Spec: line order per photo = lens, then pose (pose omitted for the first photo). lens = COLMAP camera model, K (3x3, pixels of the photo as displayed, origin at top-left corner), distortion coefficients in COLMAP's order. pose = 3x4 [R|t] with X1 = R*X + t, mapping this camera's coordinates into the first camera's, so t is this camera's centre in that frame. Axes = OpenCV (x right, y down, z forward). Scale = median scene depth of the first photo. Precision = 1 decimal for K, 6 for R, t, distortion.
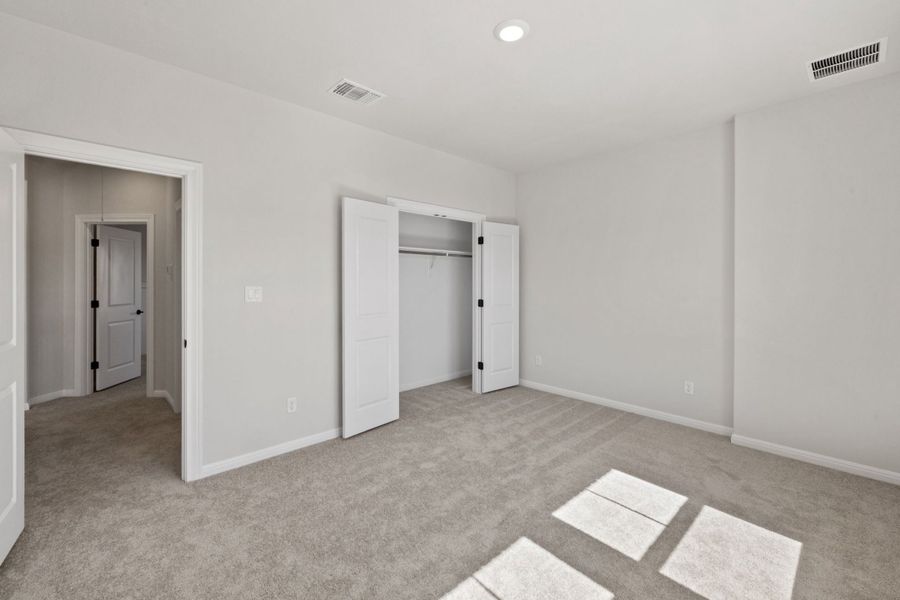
lens RADIAL K [[383.9, 0, 441.7], [0, 383.9, 284.8], [0, 0, 1]] dist [0.004233, 0.000197]
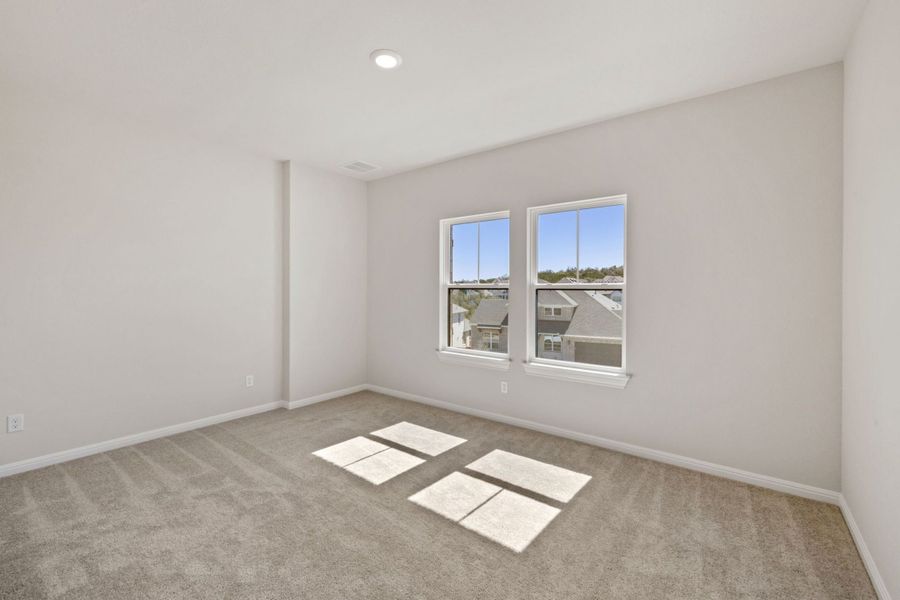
lens RADIAL K [[383.9, 0, 449.0], [0, 383.9, 294.0], [0, 0, 1]] dist [0.004233, 0.000197]
pose [[-0.155193, -0.018147, 0.987717, -0.651209], [0.004455, 0.999808, 0.019069, -0.008485], [-0.987874, 0.007359, -0.155083, 0.692015]]
